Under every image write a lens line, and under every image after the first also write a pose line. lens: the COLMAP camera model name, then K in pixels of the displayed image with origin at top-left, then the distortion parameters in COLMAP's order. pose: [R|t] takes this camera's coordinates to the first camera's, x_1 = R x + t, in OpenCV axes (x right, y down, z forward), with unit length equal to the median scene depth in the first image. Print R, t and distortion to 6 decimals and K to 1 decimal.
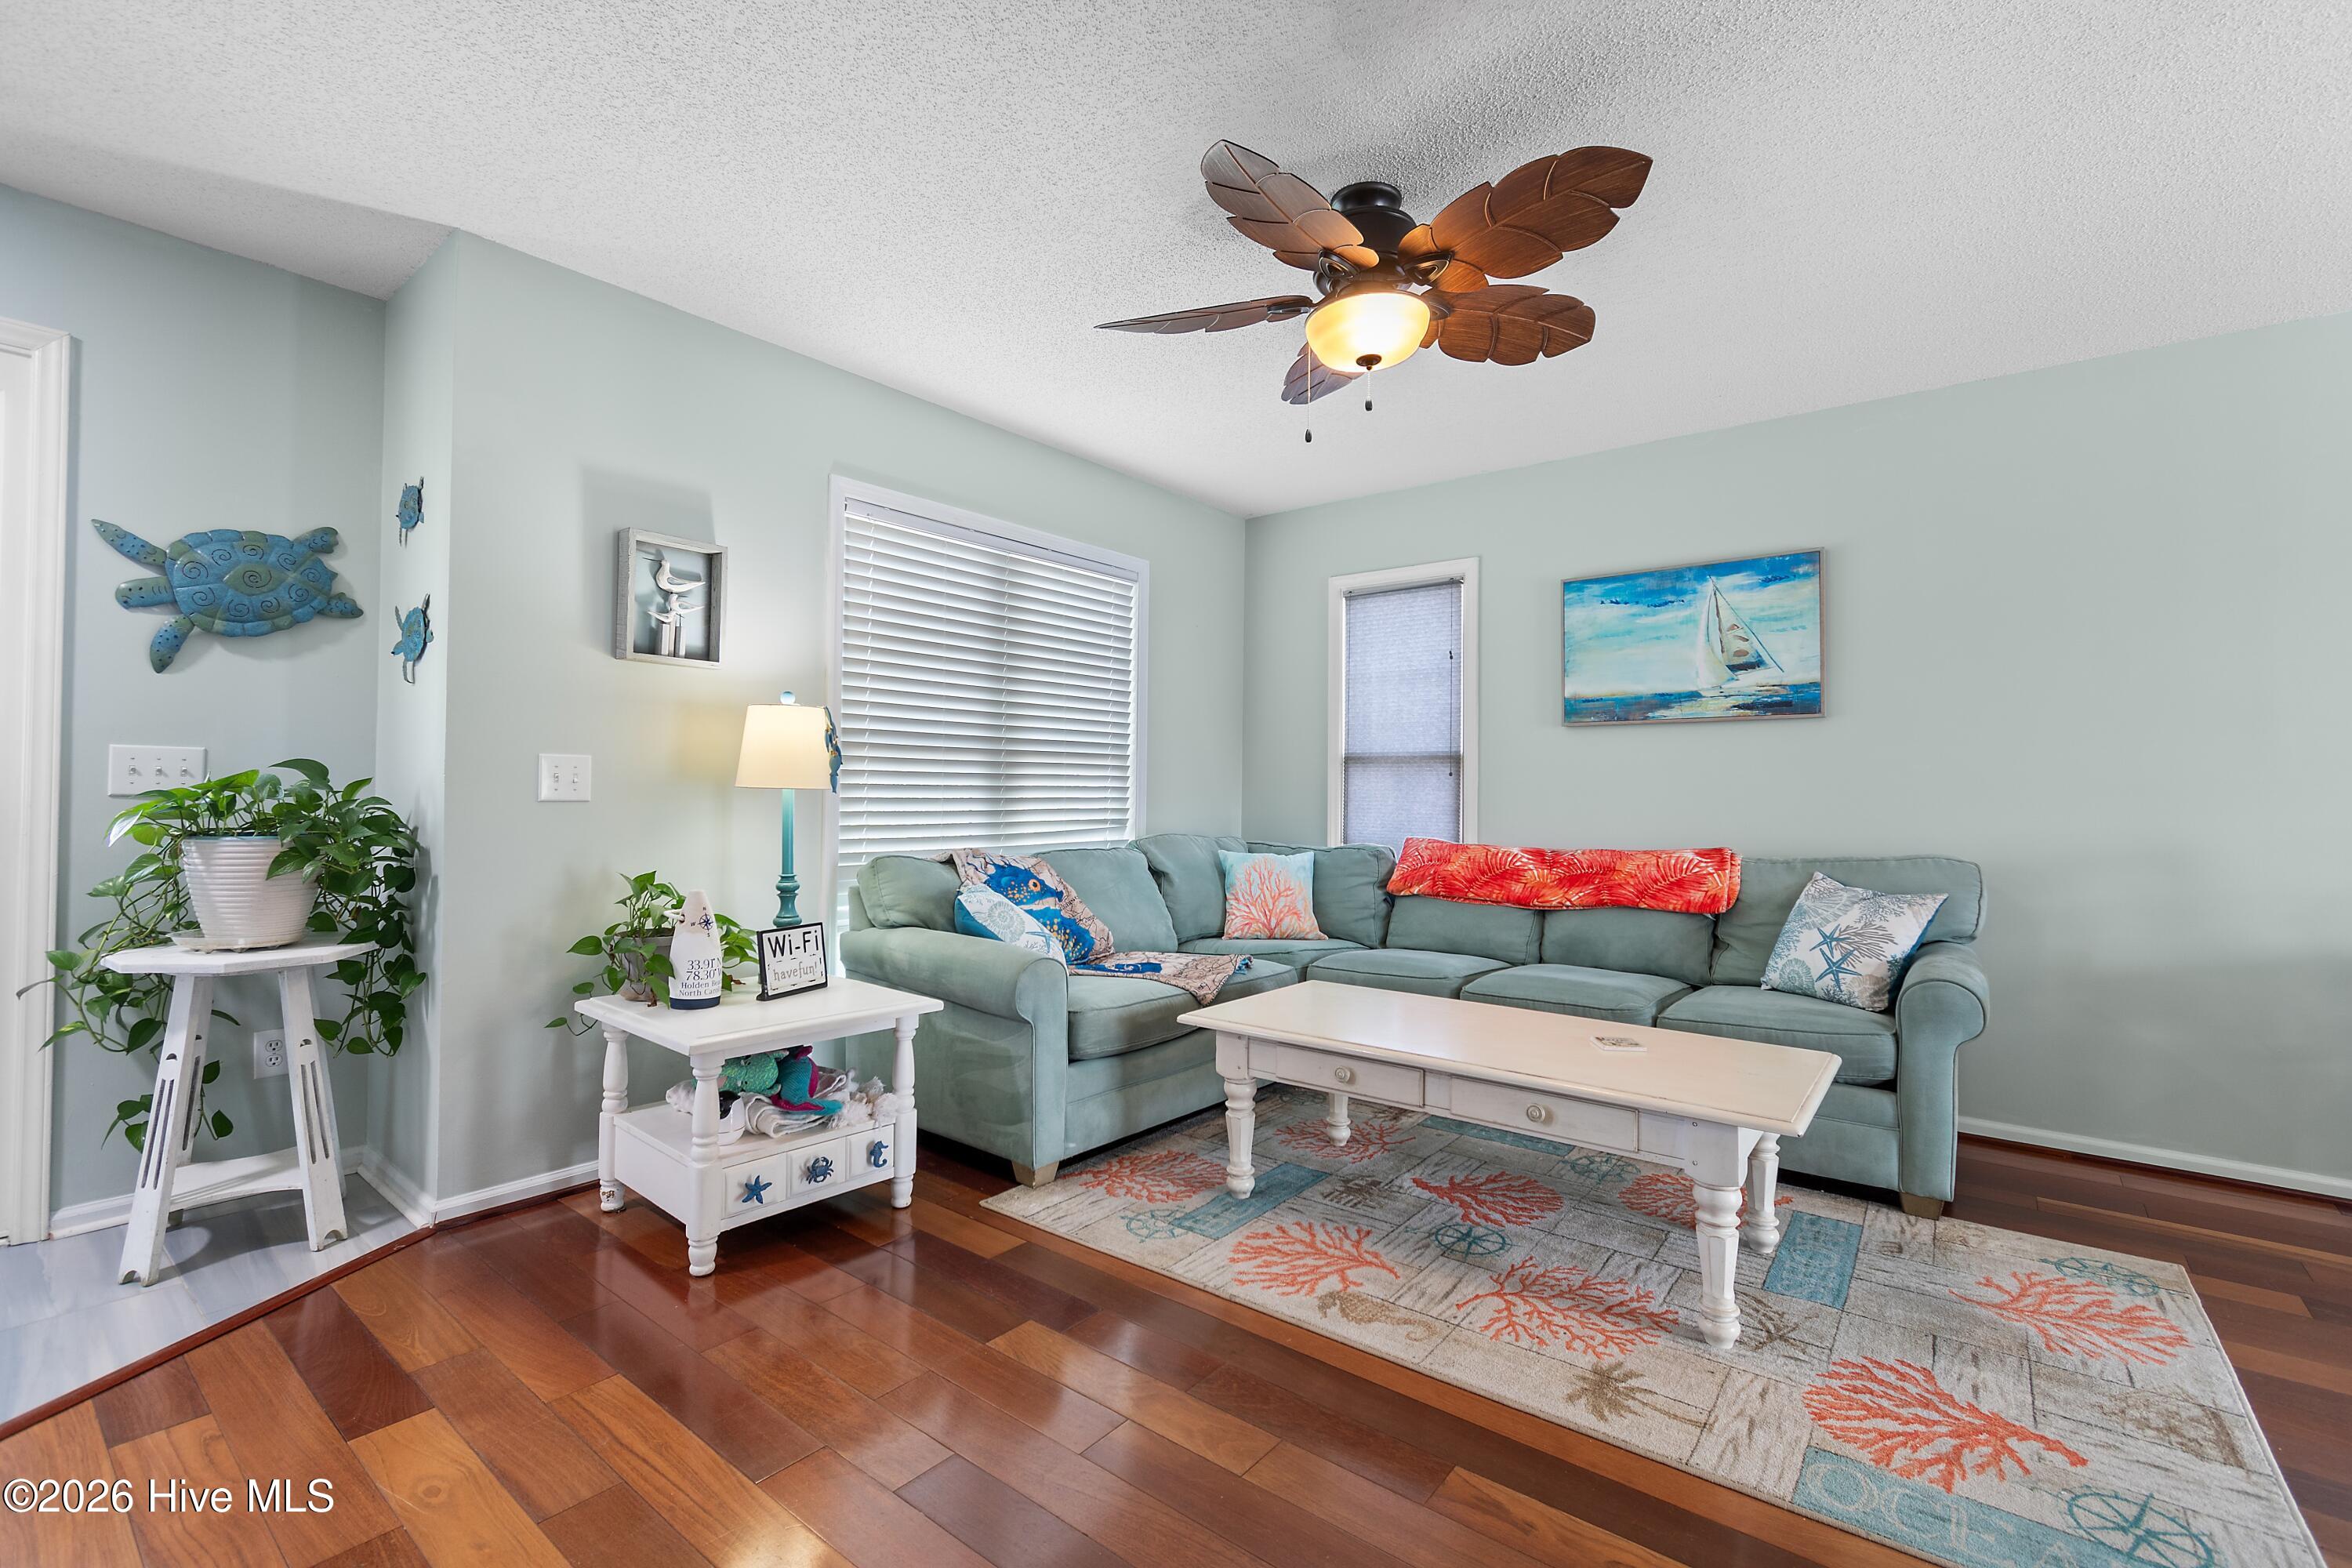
lens RADIAL K [[1038.3, 0, 1166.5], [0, 1038.3, 777.5], [0, 0, 1]] dist [0.003220, -0.000337]
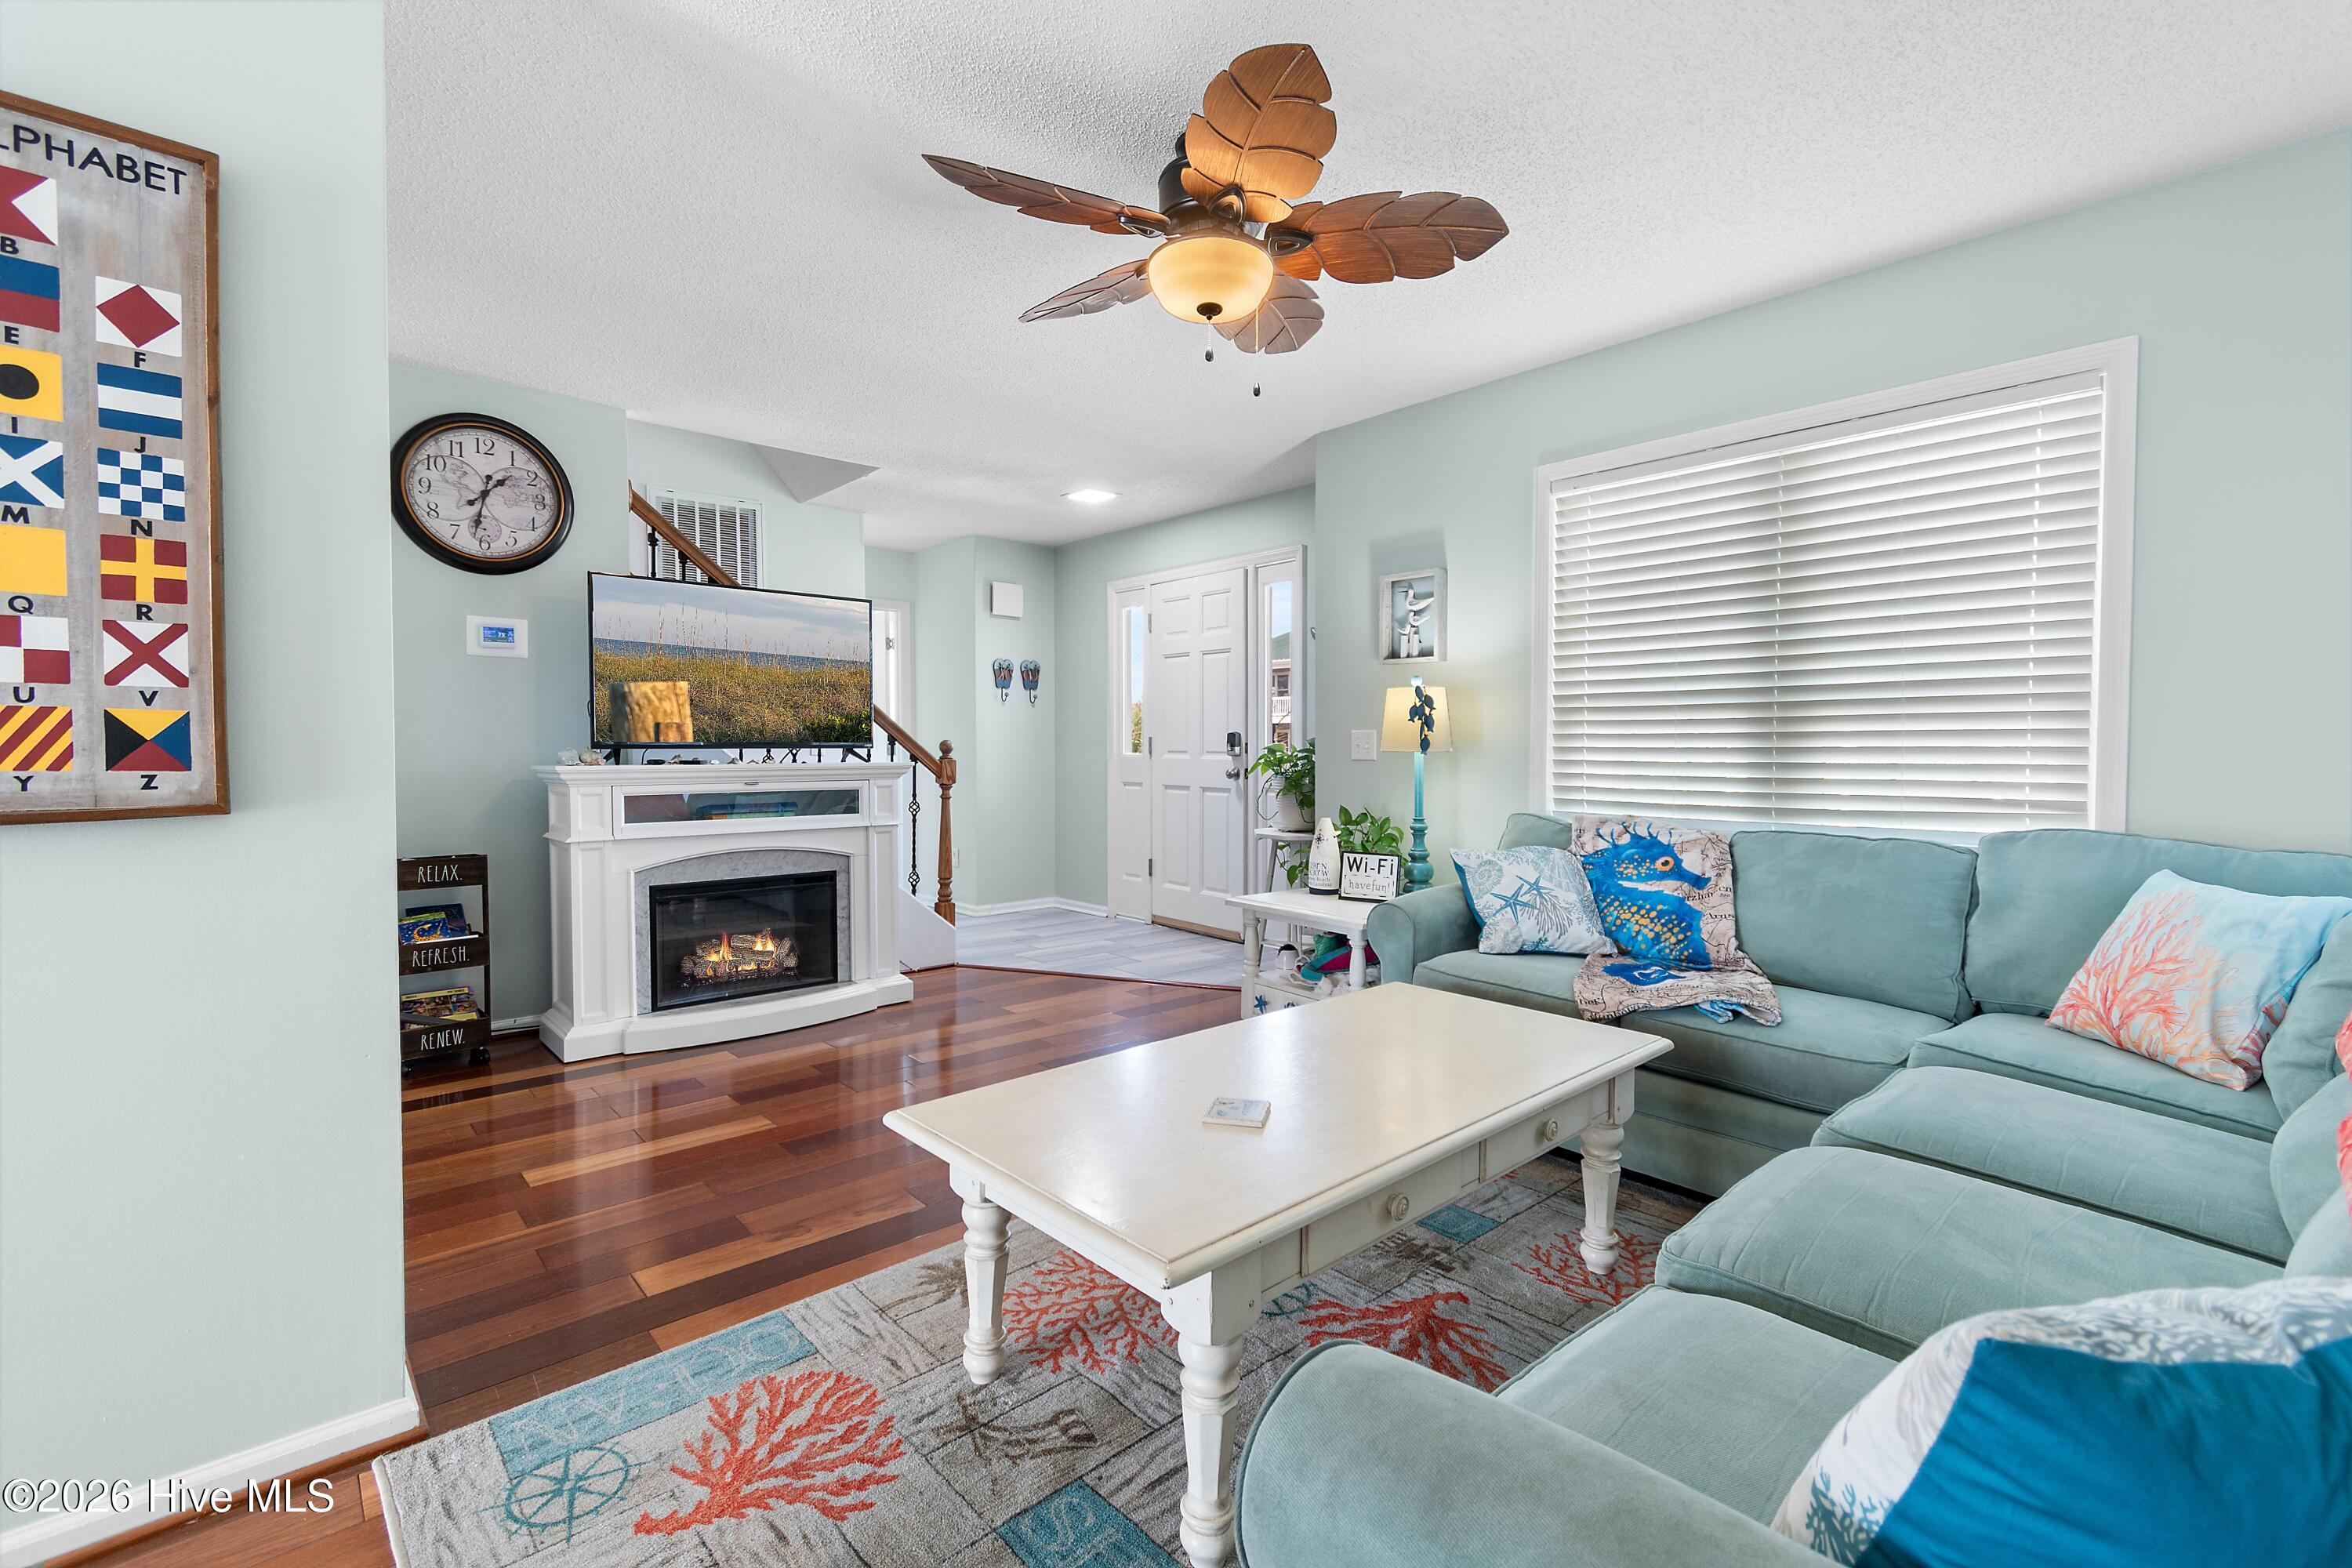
lens RADIAL K [[1038.3, 0, 1191.3], [0, 1038.3, 789.5], [0, 0, 1]] dist [0.003220, -0.000337]
pose [[-0.158280, 0.029170, -0.986963, 0.953894], [0.006123, 0.999573, 0.028561, 0.019535], [0.987375, -0.001523, -0.158391, 0.925718]]
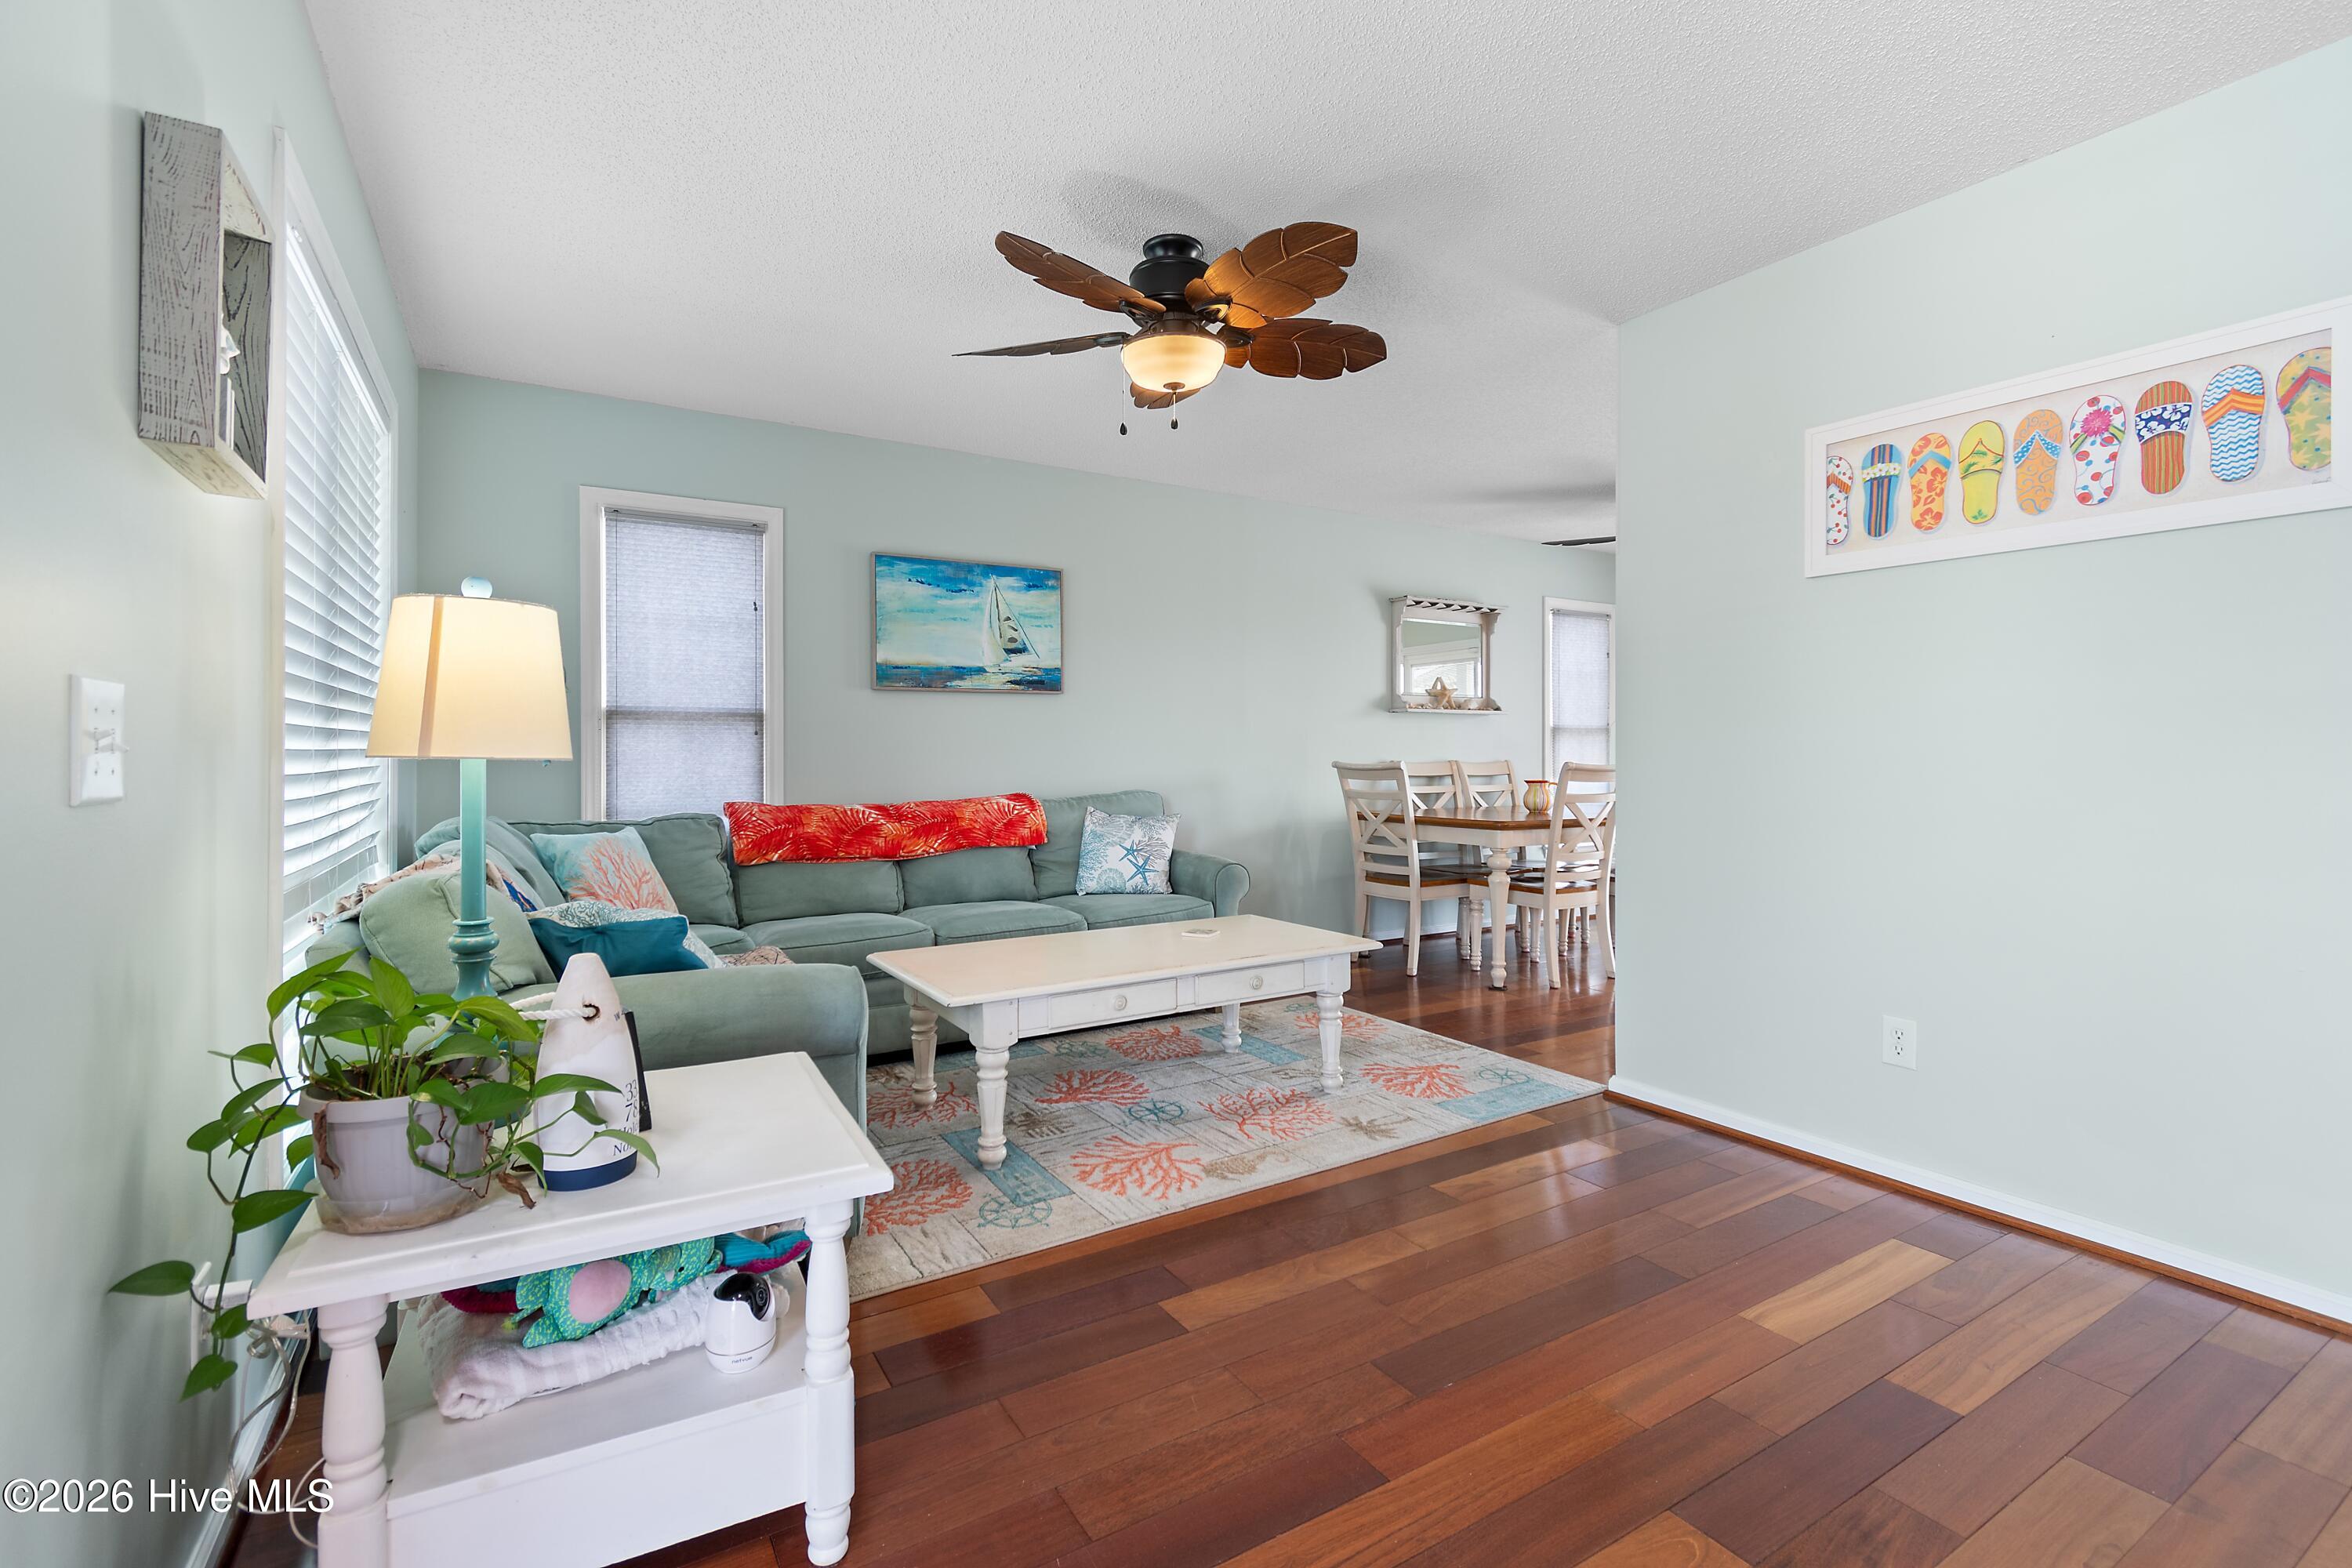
lens RADIAL K [[1038.3, 0, 1187.7], [0, 1038.3, 768.4], [0, 0, 1]] dist [0.003220, -0.000337]
pose [[0.334171, -0.025482, 0.942168, -0.740316], [-0.006211, 0.999553, 0.029236, -0.001864], [-0.942492, -0.015622, 0.333863, 0.480438]]
